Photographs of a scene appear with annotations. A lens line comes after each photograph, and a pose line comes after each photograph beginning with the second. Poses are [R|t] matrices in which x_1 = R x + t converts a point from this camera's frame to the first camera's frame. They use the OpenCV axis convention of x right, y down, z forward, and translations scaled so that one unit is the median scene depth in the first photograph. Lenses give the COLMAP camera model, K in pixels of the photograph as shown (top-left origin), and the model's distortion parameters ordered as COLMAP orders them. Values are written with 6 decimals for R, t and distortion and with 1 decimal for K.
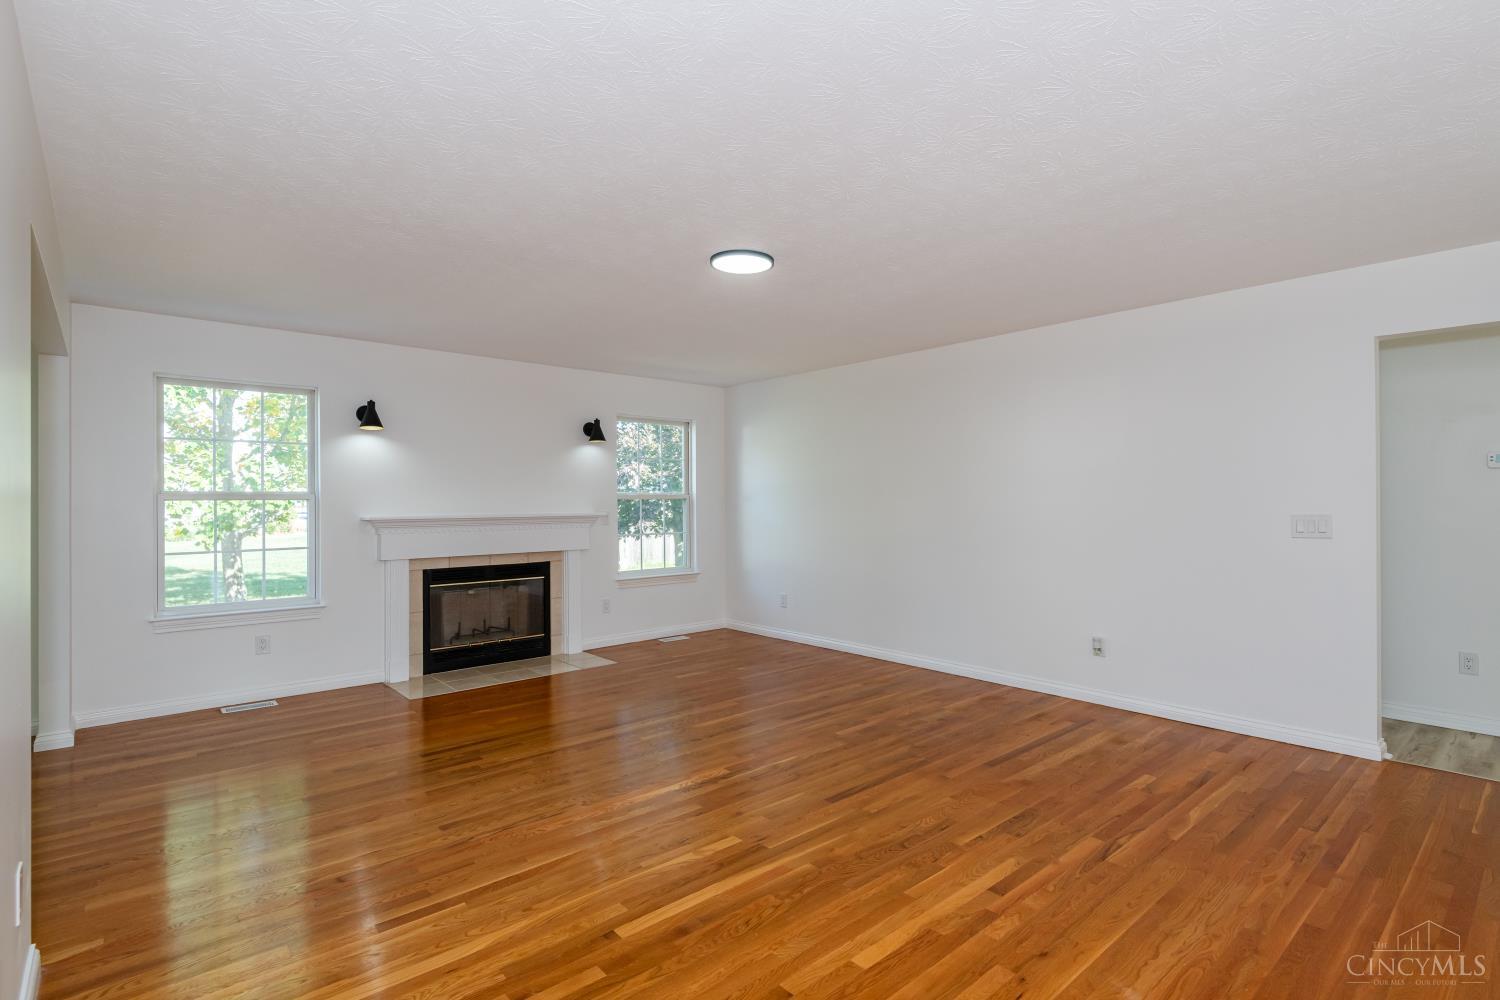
lens RADIAL K [[724.7, 0, 750.0], [0, 724.7, 500.0], [0, 0, 1]] dist [0.013334, -0.000163]
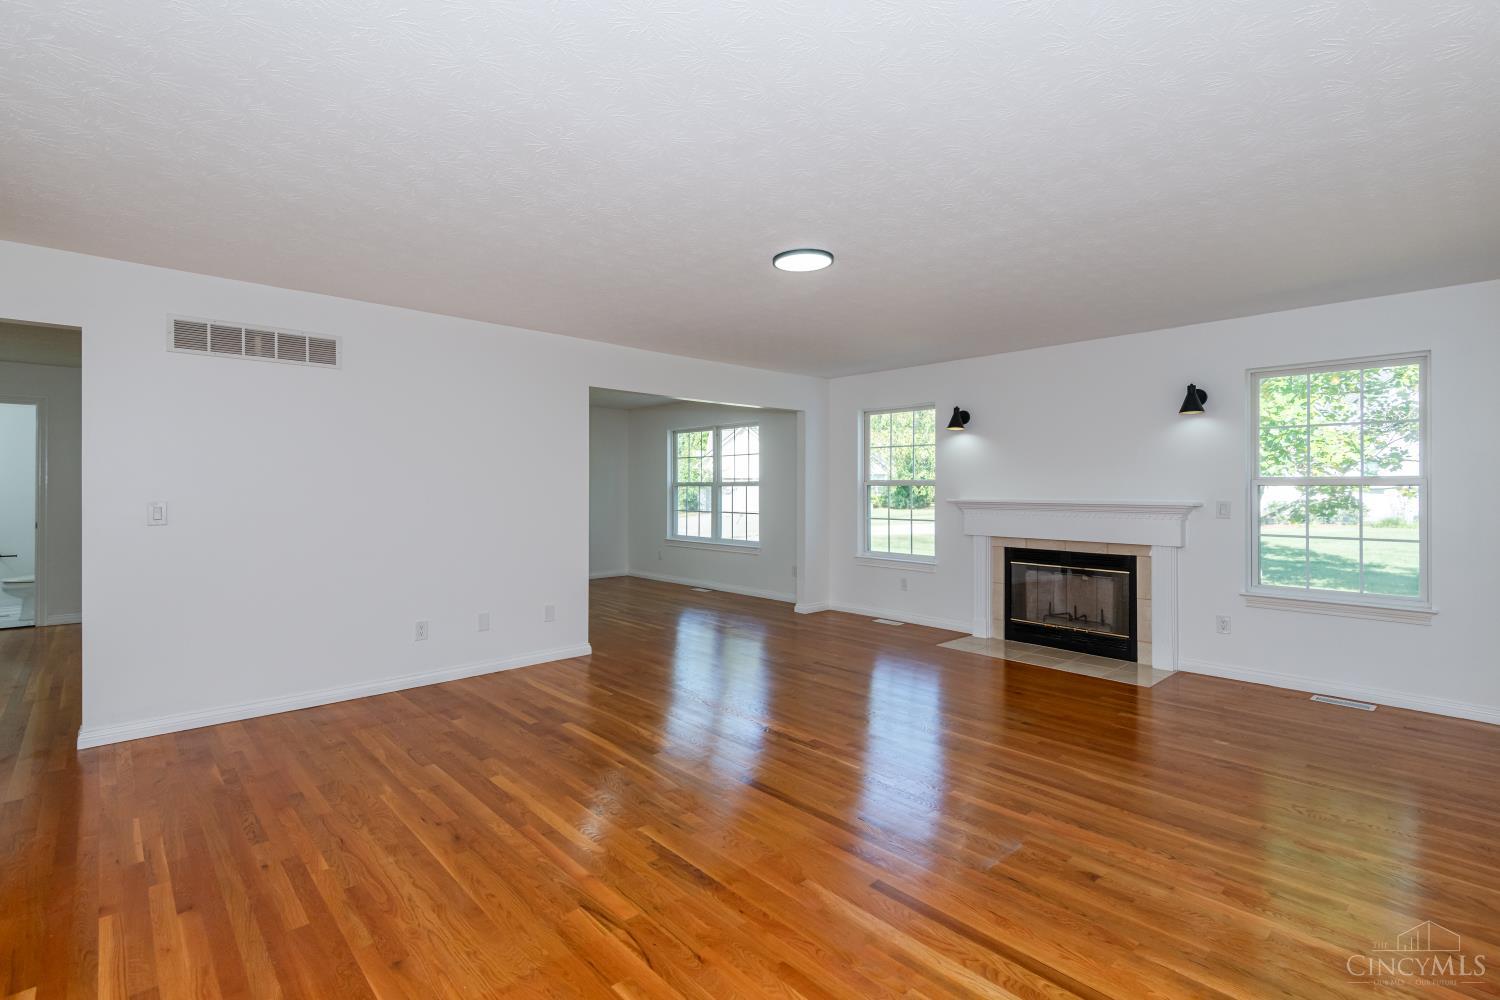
lens RADIAL K [[701.5, 0, 750.0], [0, 701.5, 500.0], [0, 0, 1]] dist [0.047528, -0.000203]
pose [[0.019595, 0.020682, -0.999594, 0.662108], [0.001265, 0.999785, 0.020711, -0.001510], [0.999807, -0.001670, 0.019565, 0.592973]]
